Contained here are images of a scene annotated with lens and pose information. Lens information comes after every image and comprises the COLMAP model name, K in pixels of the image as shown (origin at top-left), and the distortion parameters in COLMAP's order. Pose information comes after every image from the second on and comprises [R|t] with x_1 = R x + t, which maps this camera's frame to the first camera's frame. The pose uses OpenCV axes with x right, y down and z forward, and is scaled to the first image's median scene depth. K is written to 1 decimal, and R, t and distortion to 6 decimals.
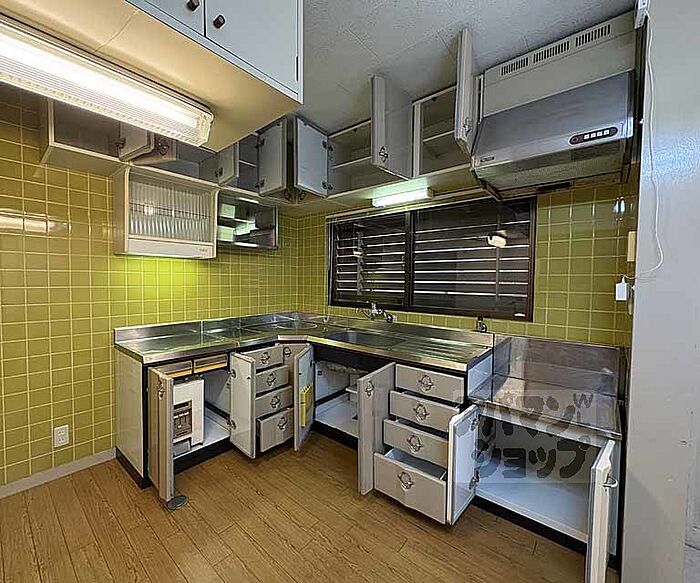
lens RADIAL K [[310.3, 0, 326.1], [0, 310.3, 291.1], [0, 0, 1]] dist [-0.005576, 0.001702]
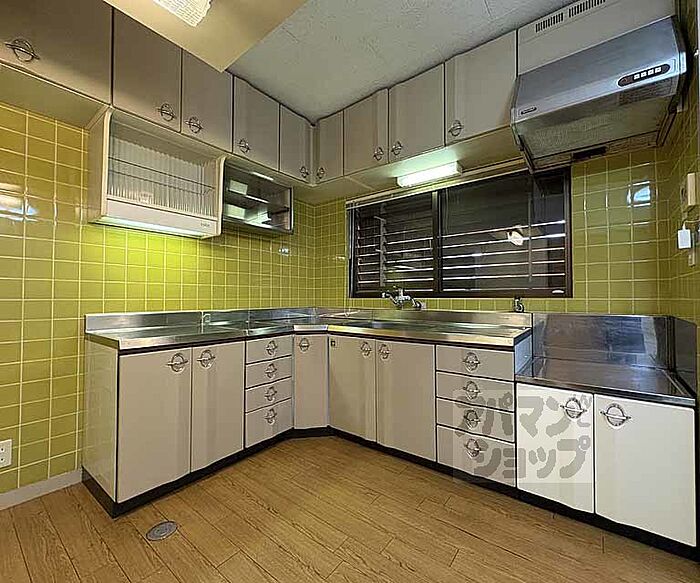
lens RADIAL K [[310.3, 0, 374.8], [0, 310.3, 291.3], [0, 0, 1]] dist [-0.005576, 0.001702]
pose [[0.993756, -0.008036, 0.111289, -0.027337], [0.014054, 0.998474, -0.053403, 0.103011], [-0.110690, 0.054633, 0.992352, 0.111474]]
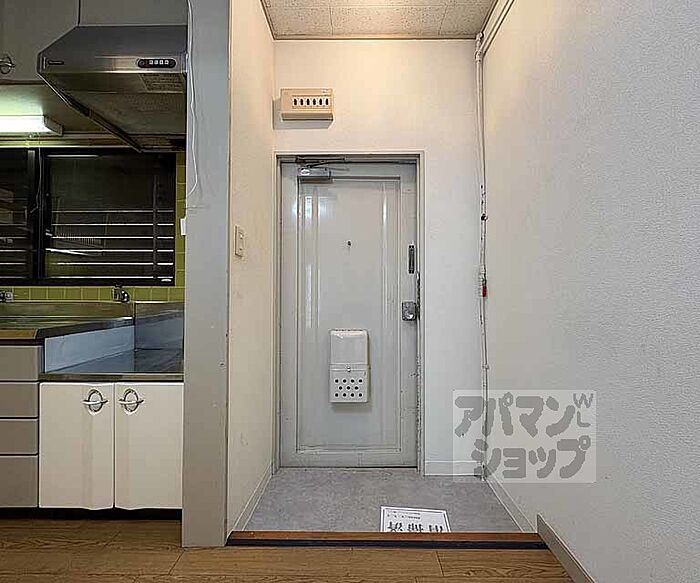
lens RADIAL K [[310.3, 0, 360.9], [0, 310.3, 291.3], [0, 0, 1]] dist [-0.005576, 0.001702]
pose [[0.744789, 0.002425, 0.667295, 0.385449], [0.029968, 0.998863, -0.037078, 0.140214], [-0.666626, 0.047612, 0.743870, -0.052686]]
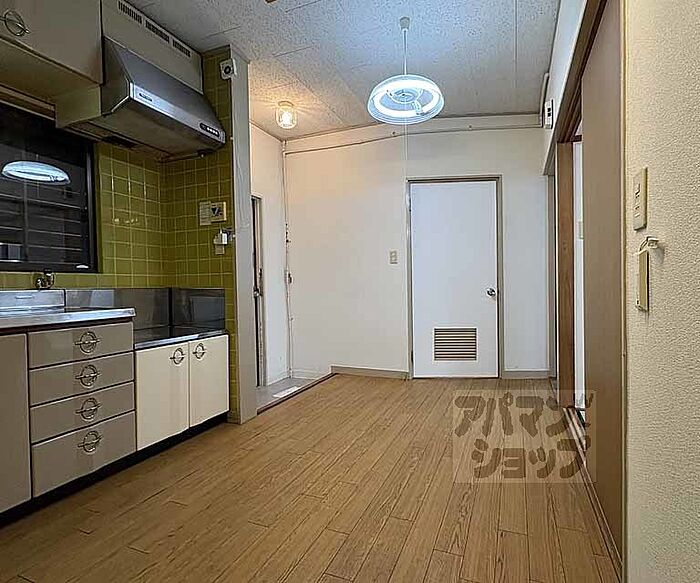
lens RADIAL K [[352.4, 0, 382.5], [0, 352.4, 291.9], [0, 0, 1]] dist [0.000497, -0.000159]
pose [[-0.372482, -0.024836, 0.927707, -0.558978], [0.045202, 0.997970, 0.044866, 0.124375], [-0.926938, 0.058646, -0.370604, 0.501947]]
